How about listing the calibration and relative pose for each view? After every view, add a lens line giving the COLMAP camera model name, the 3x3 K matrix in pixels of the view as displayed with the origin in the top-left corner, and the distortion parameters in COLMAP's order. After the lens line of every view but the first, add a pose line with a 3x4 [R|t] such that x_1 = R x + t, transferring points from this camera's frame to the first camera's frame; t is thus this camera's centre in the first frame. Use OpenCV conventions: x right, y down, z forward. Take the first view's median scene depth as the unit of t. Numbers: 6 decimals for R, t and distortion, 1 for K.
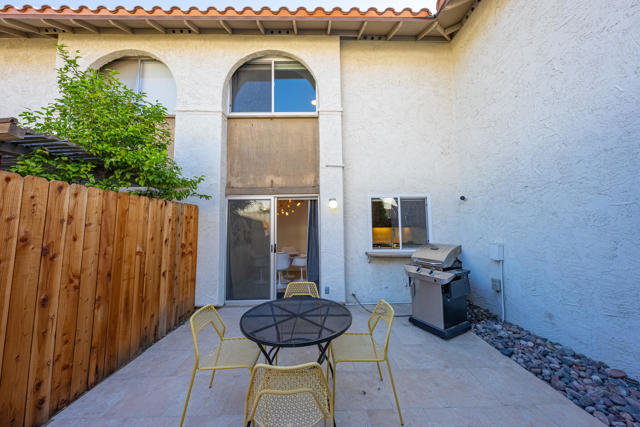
lens RADIAL K [[218.4, 0, 319.3], [0, 218.4, 211.3], [0, 0, 1]] dist [-0.001392, 0.000110]
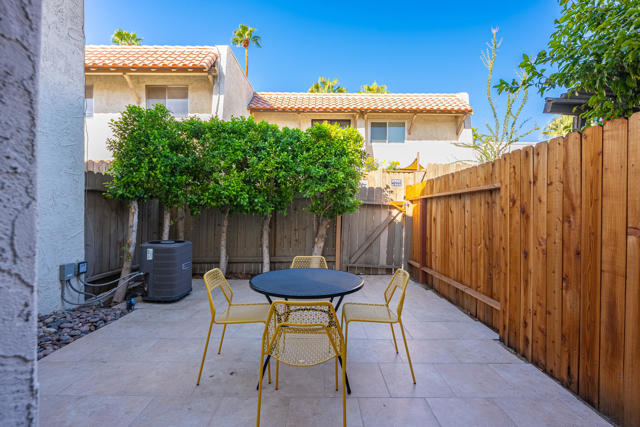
lens RADIAL K [[295.5, 0, 319.9], [0, 295.5, 210.6], [0, 0, 1]] dist [0.000076, 0.000008]
pose [[-0.999928, 0.003083, 0.011630, -0.099246], [0.002243, 0.997436, -0.071527, 0.149730], [-0.011820, -0.071496, -0.997371, 1.310962]]
